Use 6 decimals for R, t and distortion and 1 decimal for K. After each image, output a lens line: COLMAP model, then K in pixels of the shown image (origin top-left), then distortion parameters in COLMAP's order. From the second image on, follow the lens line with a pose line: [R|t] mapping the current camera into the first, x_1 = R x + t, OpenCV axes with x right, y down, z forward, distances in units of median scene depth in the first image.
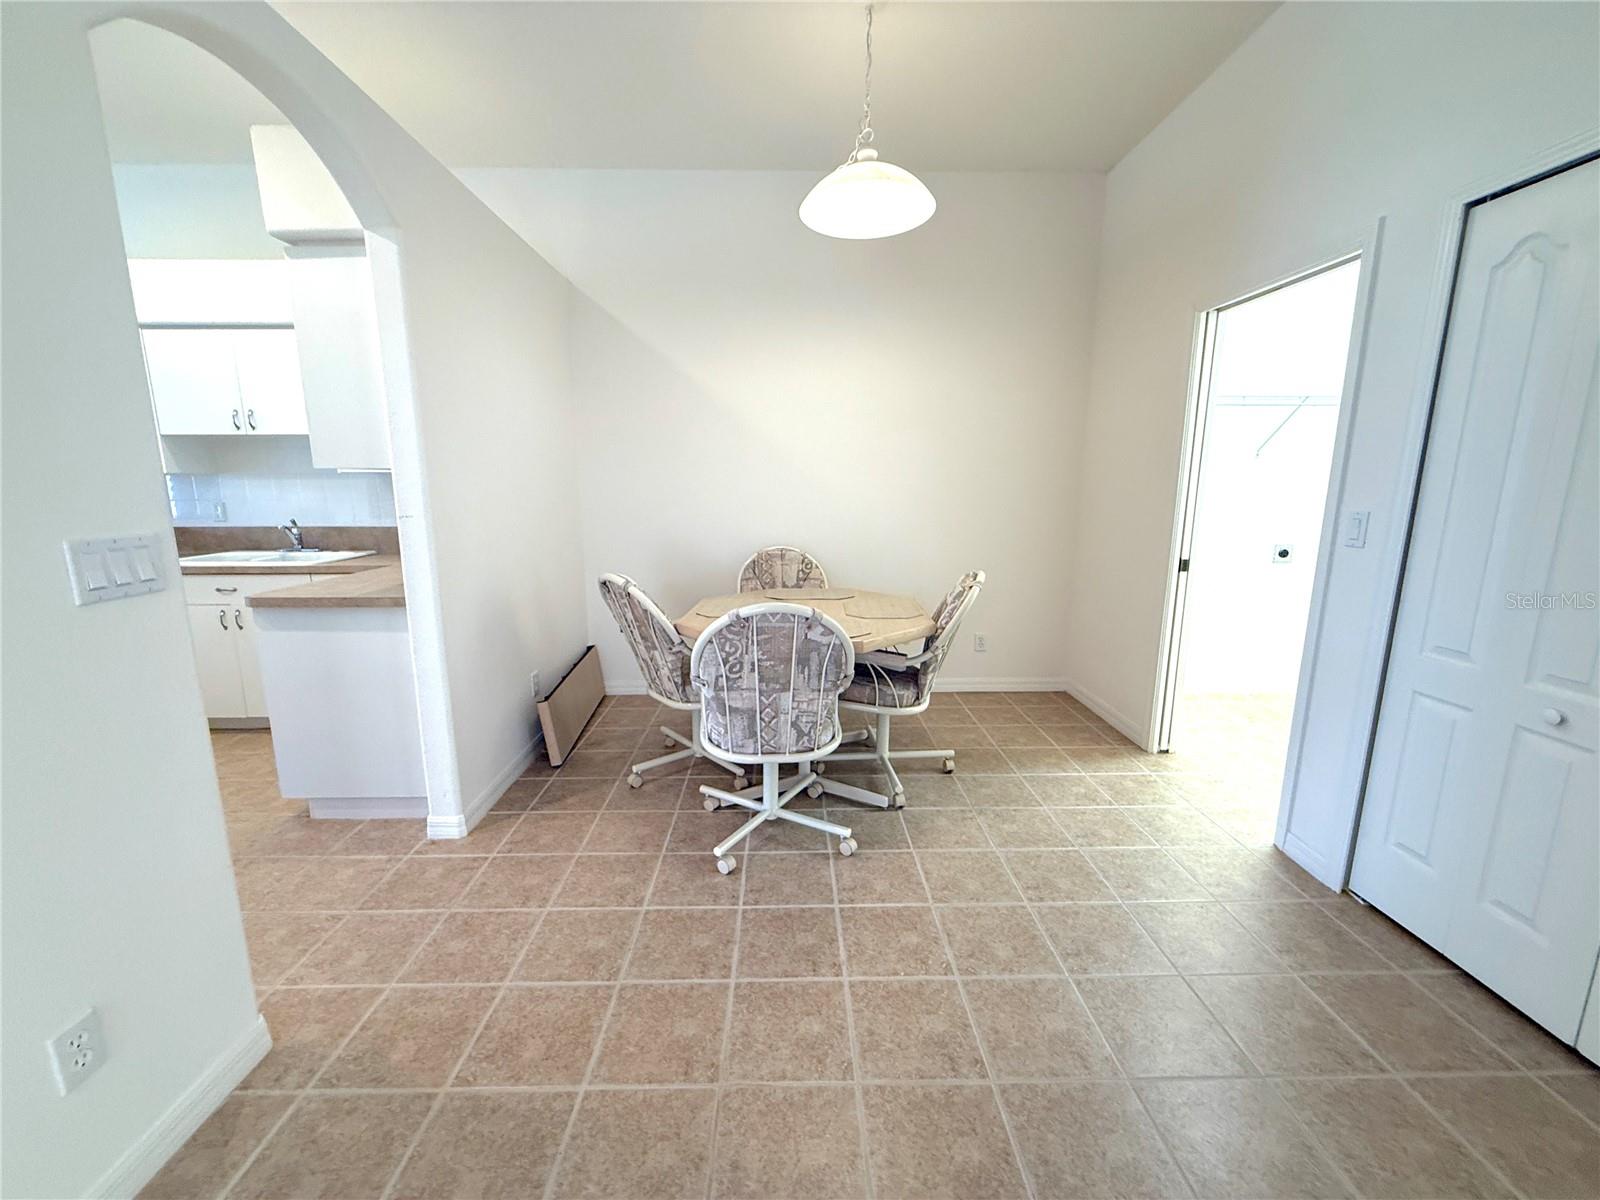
lens RADIAL K [[640.0, 0, 800.9], [0, 640.0, 599.7], [0, 0, 1]] dist [-0.000287, -0.000371]
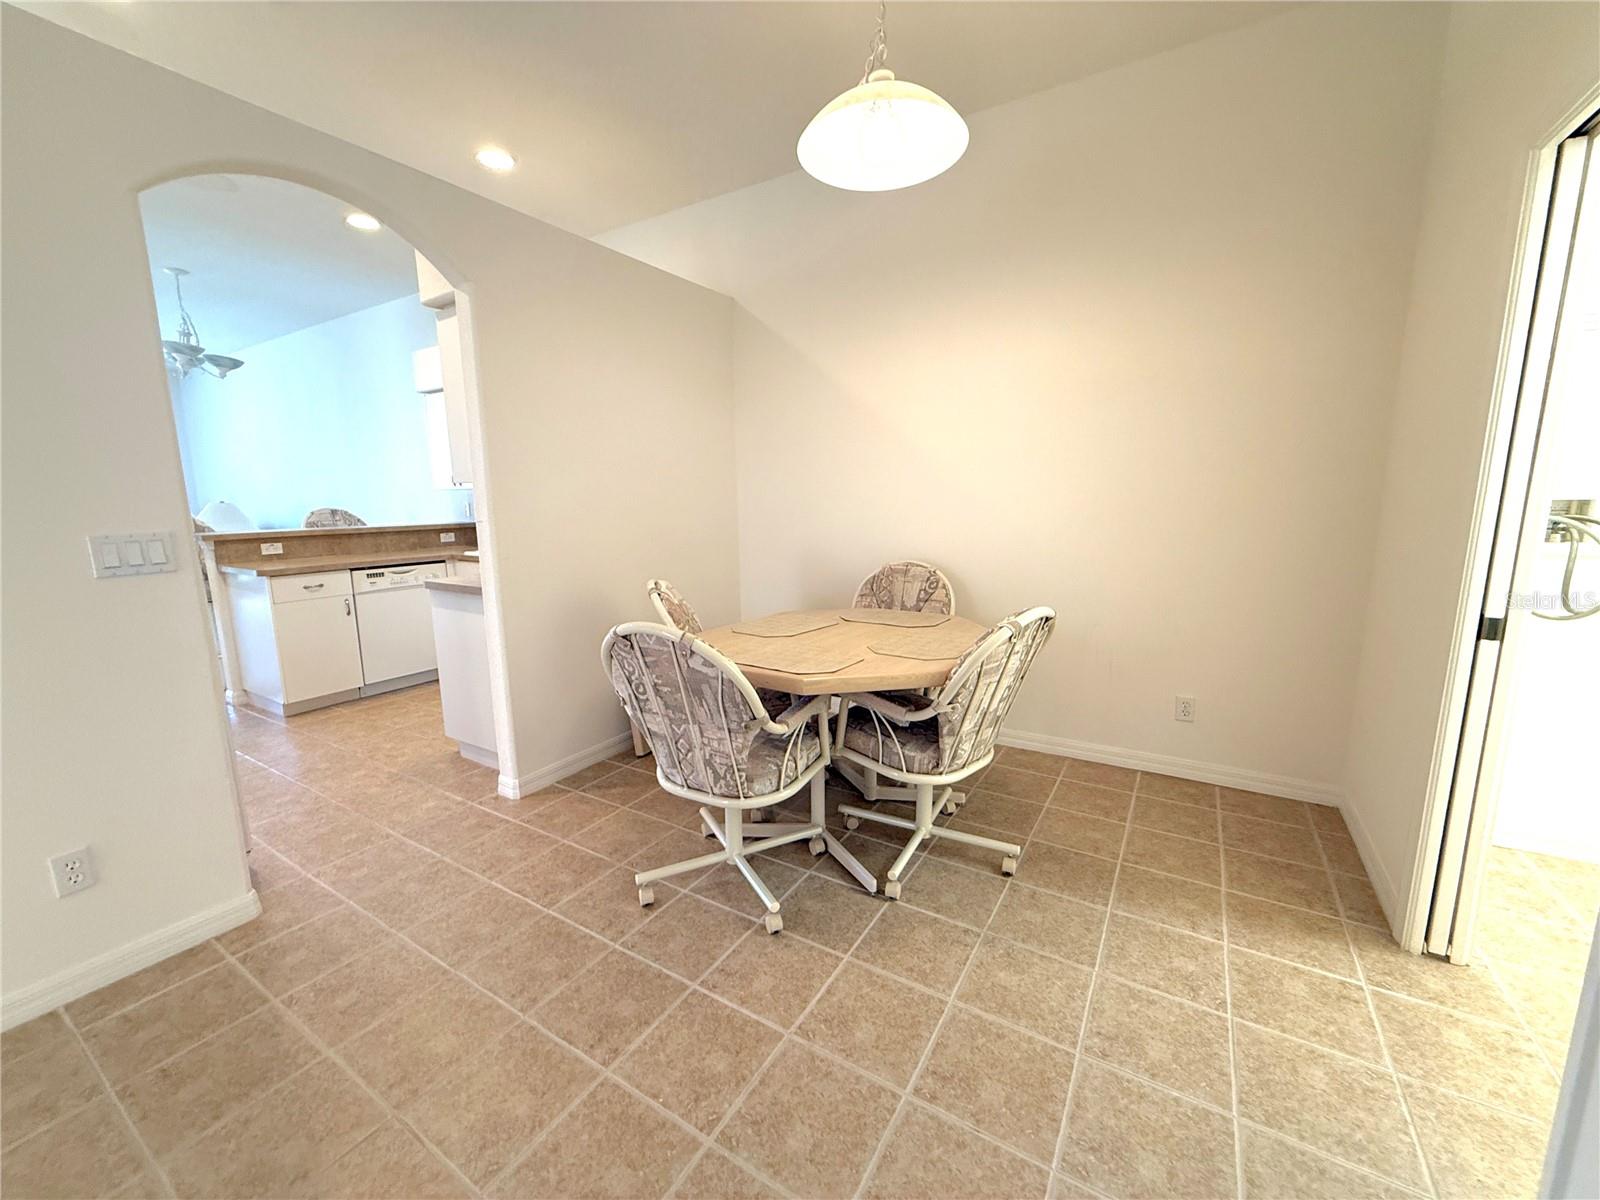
lens RADIAL K [[640.0, 0, 794.6], [0, 640.0, 599.8], [0, 0, 1]] dist [-0.000287, -0.000371]
pose [[0.839105, 0.076721, -0.538533, 0.475628], [-0.083330, 0.996448, 0.012117, -0.042631], [0.537550, 0.034708, 0.842517, 0.276489]]
